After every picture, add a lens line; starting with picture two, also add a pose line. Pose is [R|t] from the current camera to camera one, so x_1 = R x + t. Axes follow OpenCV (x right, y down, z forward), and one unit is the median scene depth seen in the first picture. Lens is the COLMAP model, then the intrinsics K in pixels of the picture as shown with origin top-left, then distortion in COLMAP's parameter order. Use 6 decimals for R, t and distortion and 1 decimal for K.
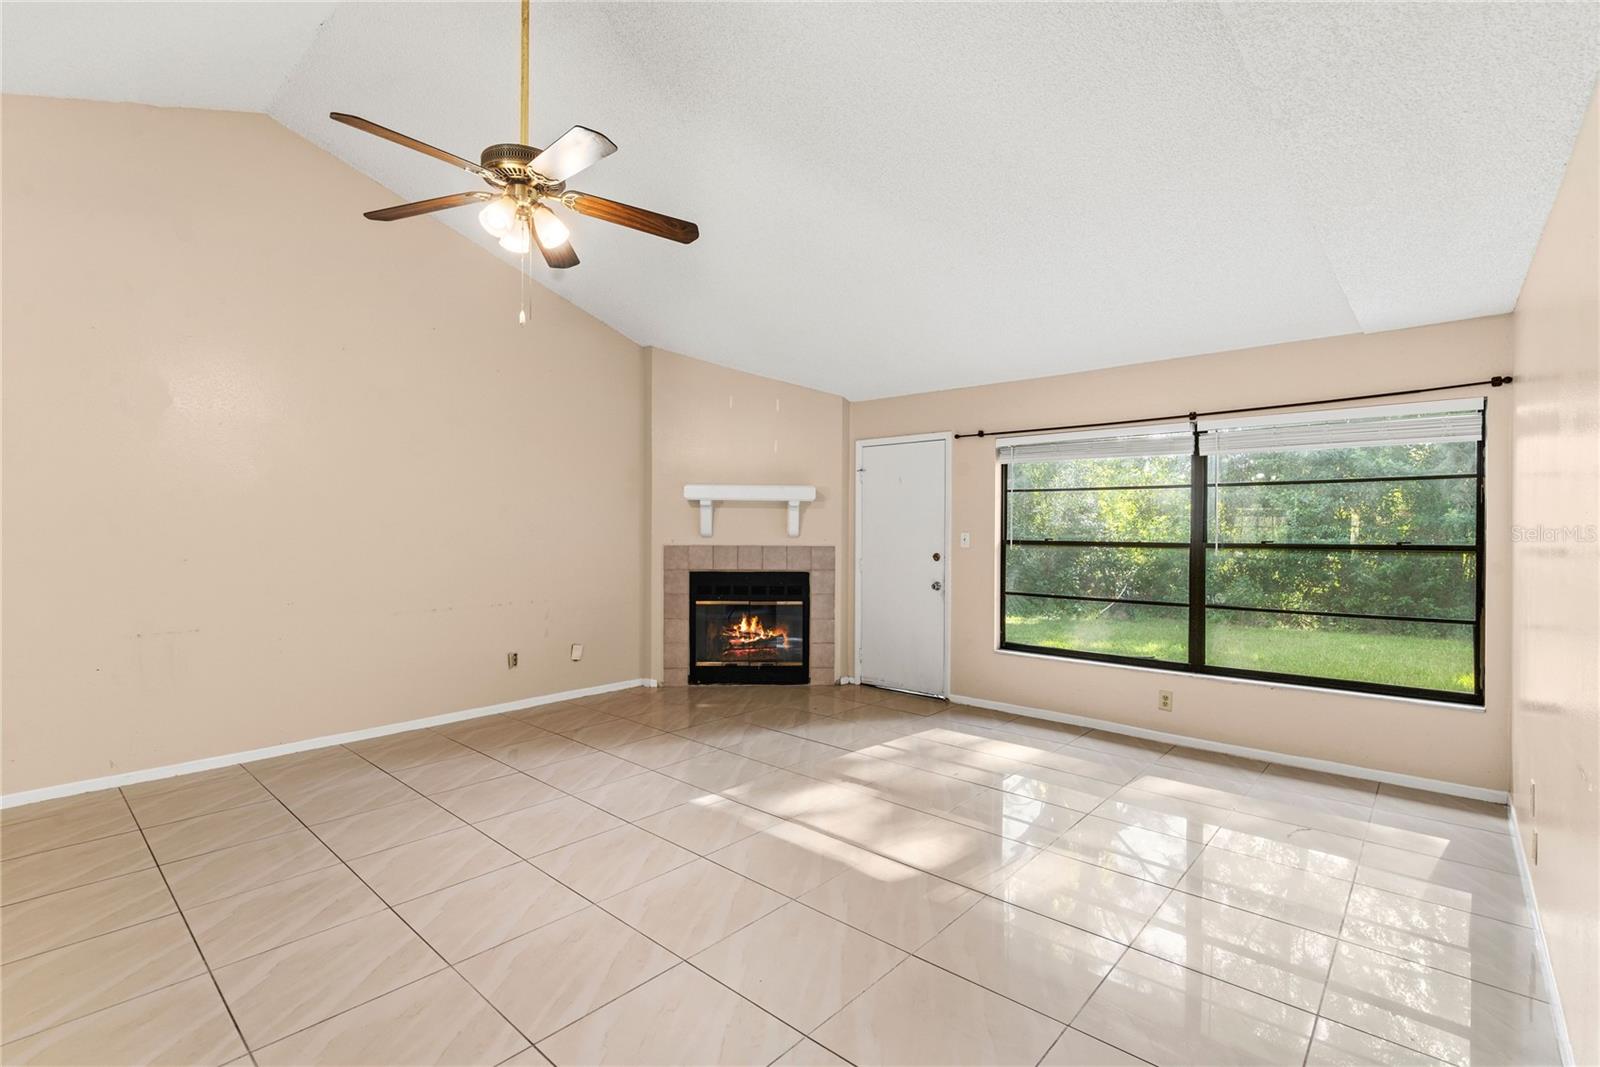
lens RADIAL K [[728.1, 0, 806.0], [0, 728.1, 535.3], [0, 0, 1]] dist [-0.009729, 0.000793]
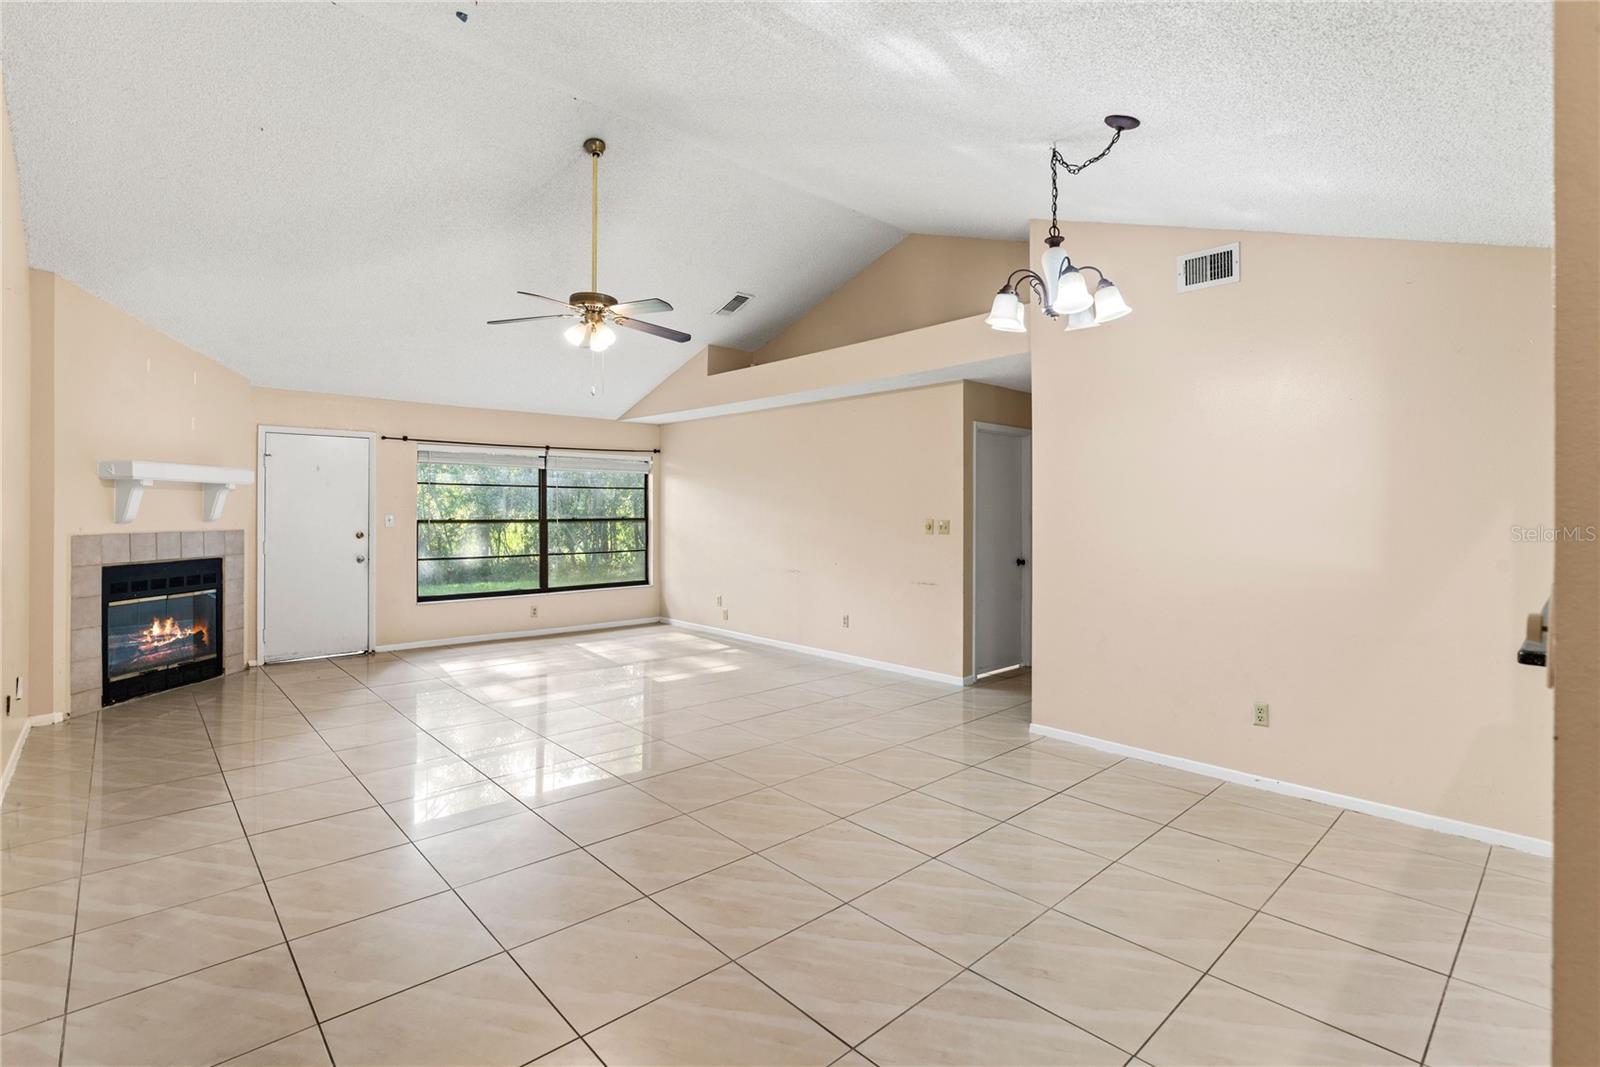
lens RADIAL K [[728.1, 0, 813.8], [0, 728.1, 518.1], [0, 0, 1]] dist [-0.009729, 0.000793]
pose [[0.088363, -0.015746, 0.995964, -0.884502], [0.005311, 0.999868, 0.015336, -0.012188], [-0.996074, 0.003934, 0.088435, 0.144935]]
